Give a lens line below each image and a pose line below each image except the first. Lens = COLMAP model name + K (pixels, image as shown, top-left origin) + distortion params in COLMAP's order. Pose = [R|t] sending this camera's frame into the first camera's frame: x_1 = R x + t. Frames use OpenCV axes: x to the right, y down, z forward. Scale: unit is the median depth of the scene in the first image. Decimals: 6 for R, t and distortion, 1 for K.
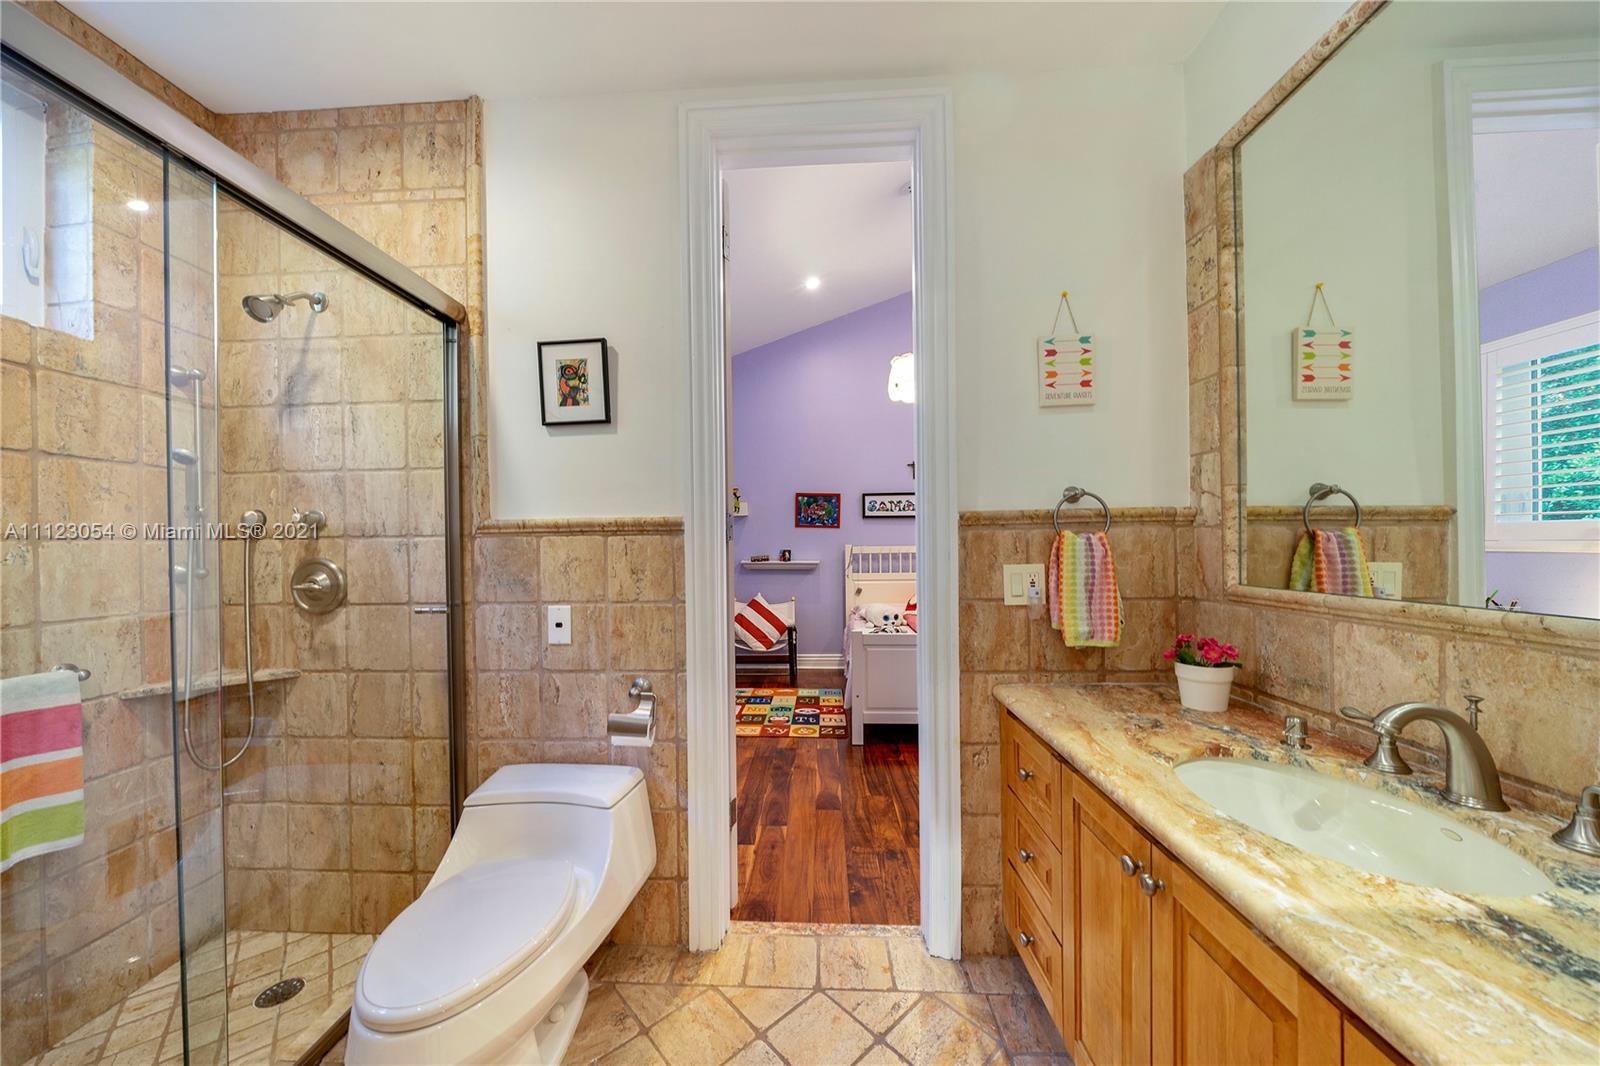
lens RADIAL K [[556.4, 0, 786.8], [0, 556.4, 537.2], [0, 0, 1]] dist [-0.000685, -0.000008]
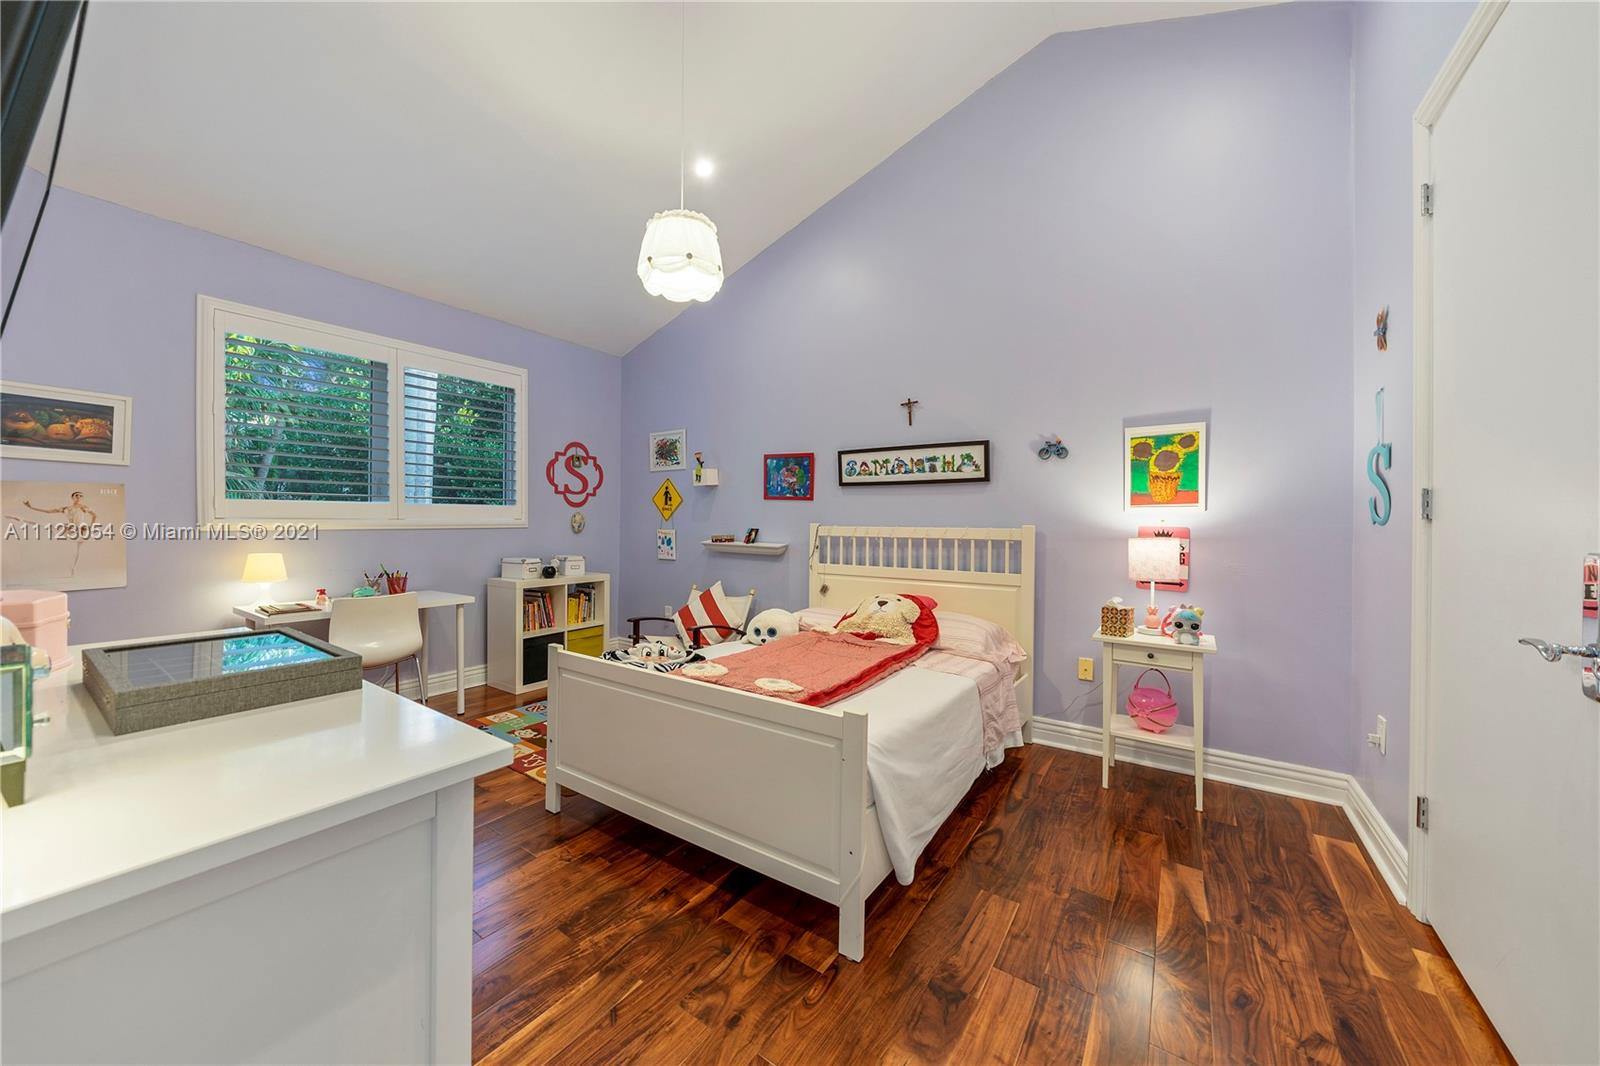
lens RADIAL K [[556.4, 0, 801.3], [0, 556.4, 529.4], [0, 0, 1]] dist [-0.000685, -0.000008]
pose [[0.854402, 0.024910, -0.519015, 0.462090], [-0.017898, 0.999668, 0.018515, 0.008221], [0.519304, -0.006530, 0.854565, 0.371984]]
